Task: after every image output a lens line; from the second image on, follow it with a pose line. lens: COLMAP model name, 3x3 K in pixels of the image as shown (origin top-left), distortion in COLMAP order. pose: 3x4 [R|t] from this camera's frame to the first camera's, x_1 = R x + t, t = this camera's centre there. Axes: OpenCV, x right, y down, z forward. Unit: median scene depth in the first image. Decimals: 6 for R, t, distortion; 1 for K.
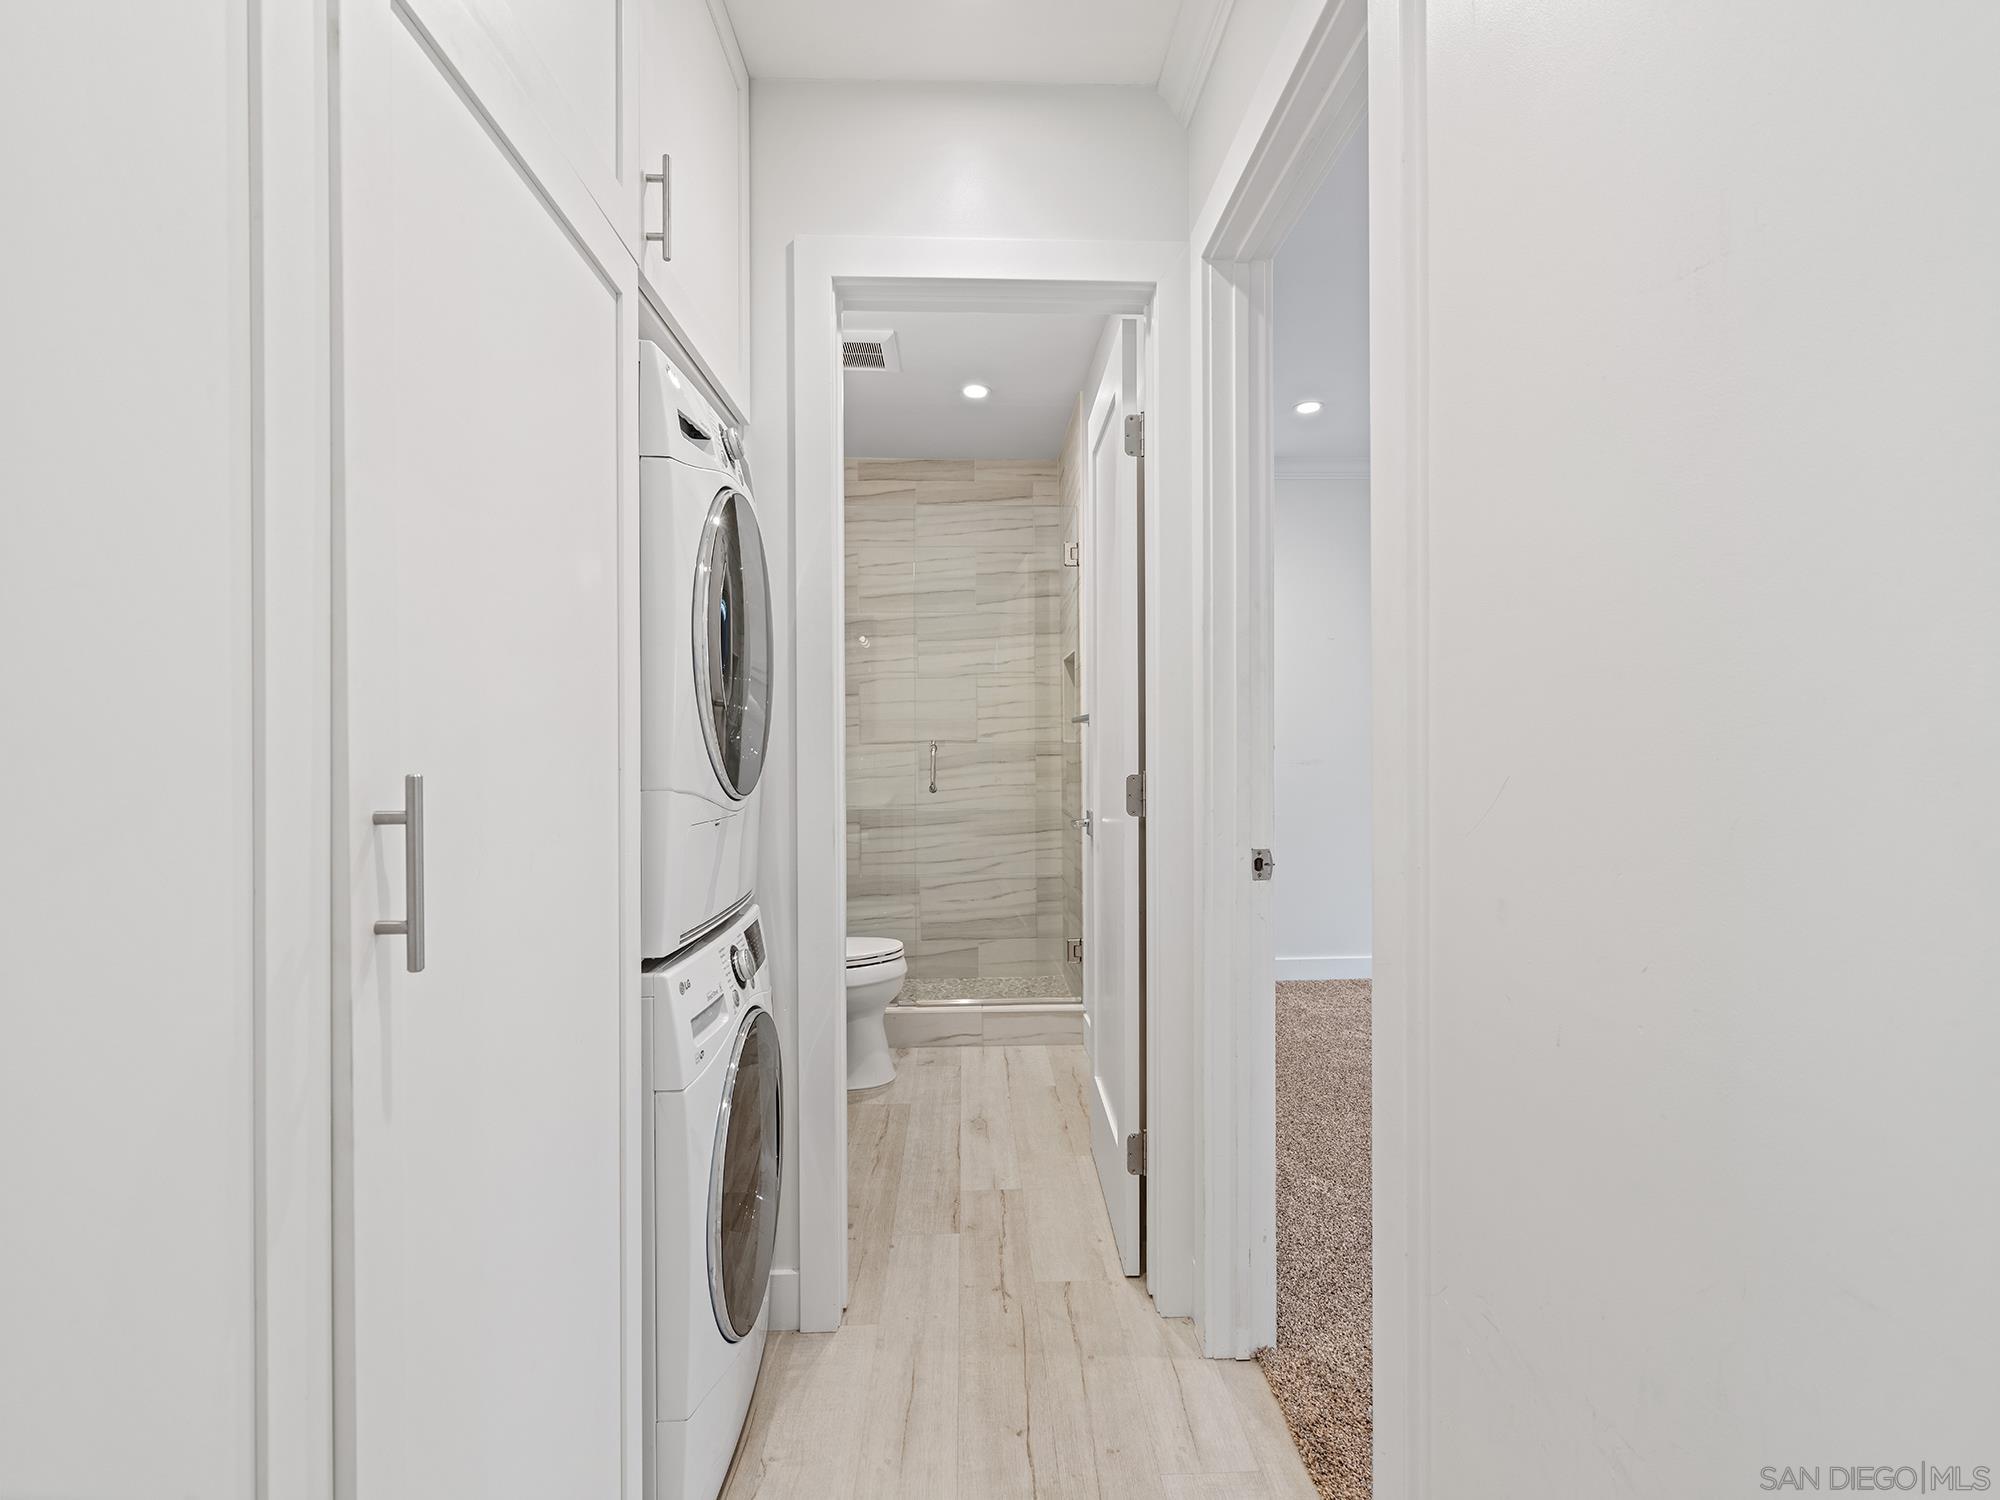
lens RADIAL K [[908.4, 0, 997.3], [0, 908.4, 738.2], [0, 0, 1]] dist [-0.001555, 0.000635]
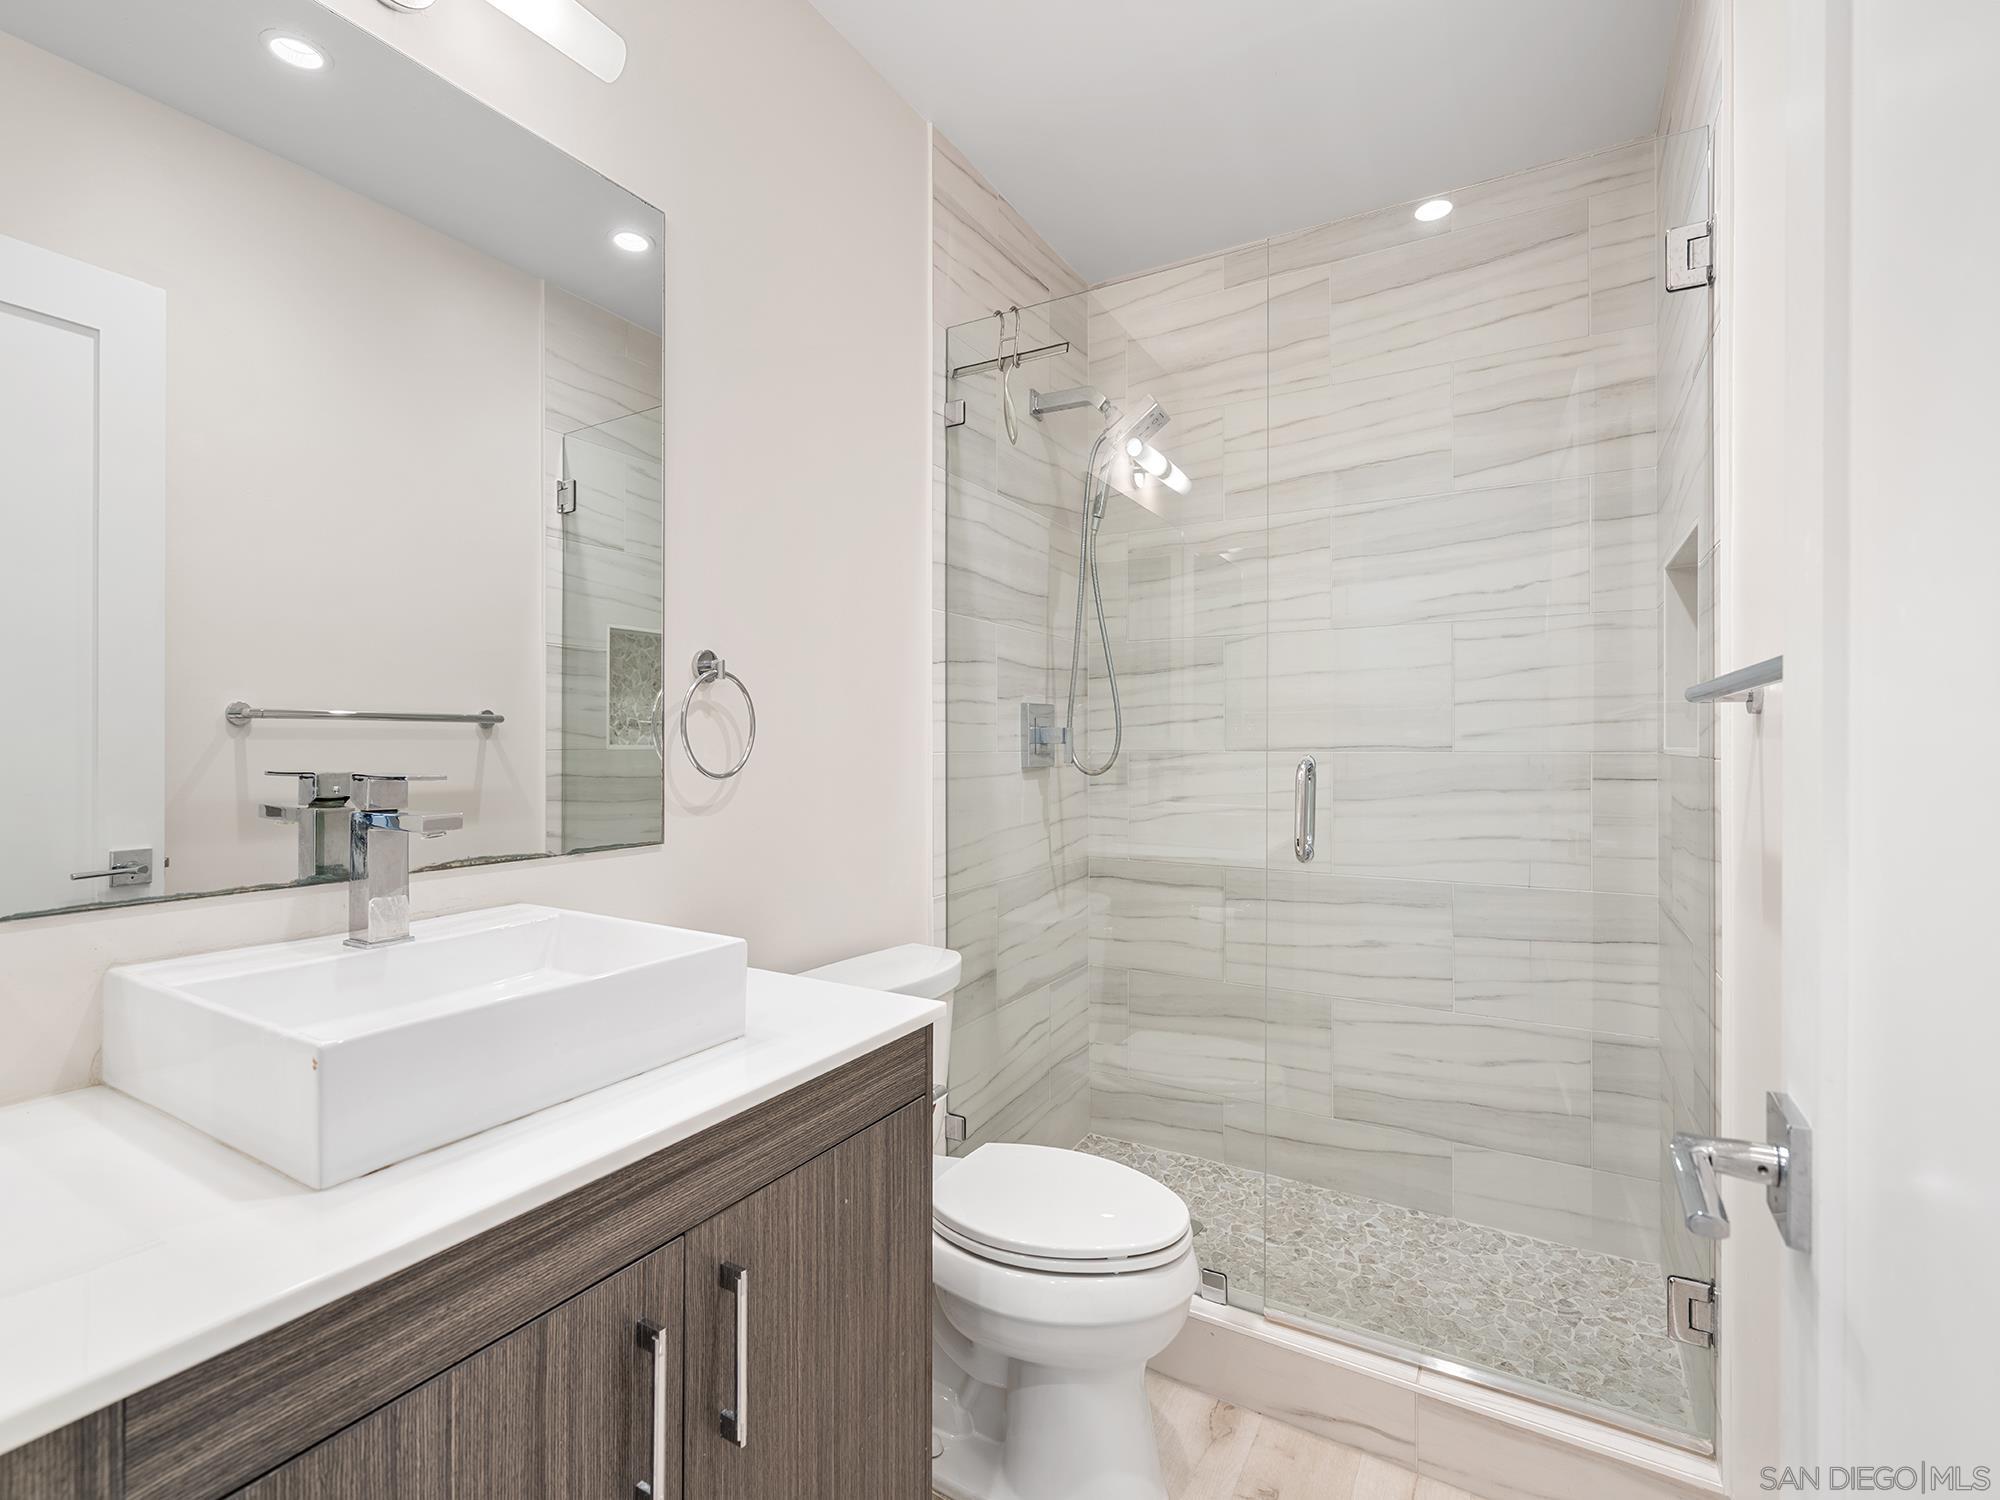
lens RADIAL K [[908.4, 0, 997.3], [0, 908.4, 738.2], [0, 0, 1]] dist [-0.001555, 0.000635]
pose [[0.840667, 0.006223, -0.541517, 0.037878], [-0.005520, 0.999980, 0.002923, -0.002018], [0.541524, 0.000532, 0.840685, 0.440903]]
